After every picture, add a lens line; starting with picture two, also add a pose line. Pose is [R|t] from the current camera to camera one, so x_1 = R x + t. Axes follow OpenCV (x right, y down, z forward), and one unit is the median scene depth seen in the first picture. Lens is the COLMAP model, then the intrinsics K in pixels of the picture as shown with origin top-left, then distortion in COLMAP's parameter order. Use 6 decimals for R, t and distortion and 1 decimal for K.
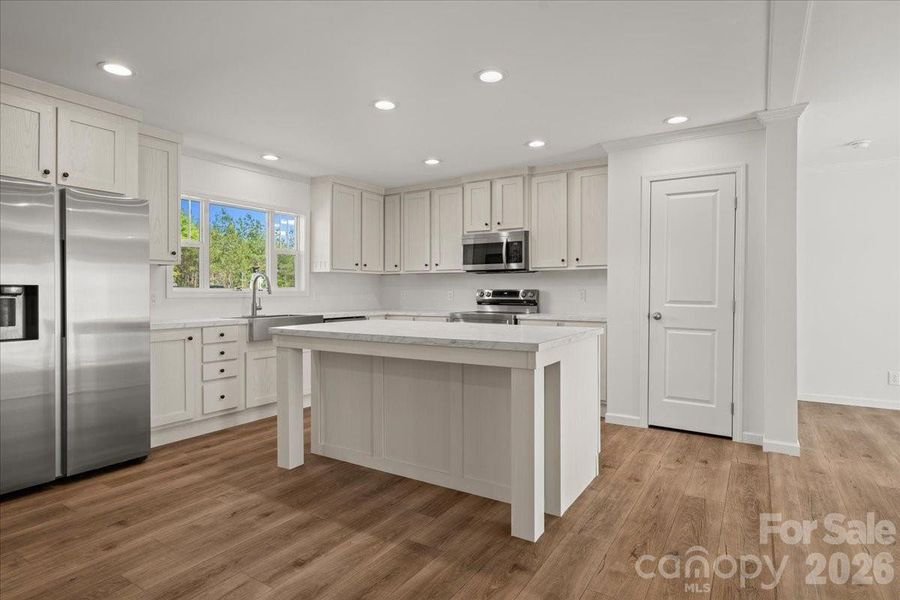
lens RADIAL K [[481.4, 0, 450.0], [0, 481.4, 300.0], [0, 0, 1]] dist [-0.000152, 0.000135]
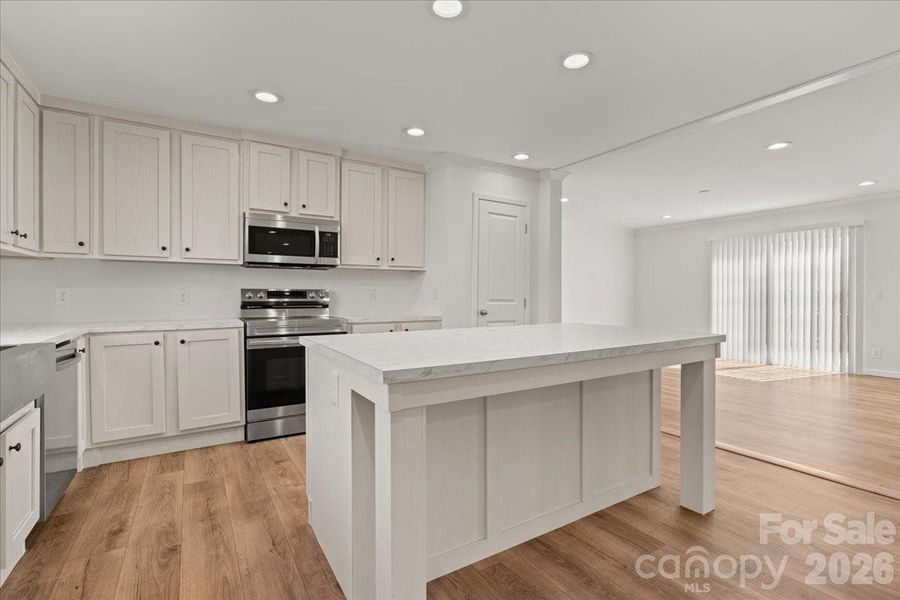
lens RADIAL K [[417.2, 0, 450.0], [0, 417.2, 300.0], [0, 0, 1]] dist [0.000690, 0.000294]
pose [[0.431874, -0.013230, 0.901837, -0.448576], [0.015311, 0.999856, 0.007336, -0.004794], [-0.901804, 0.010640, 0.432014, 0.514257]]
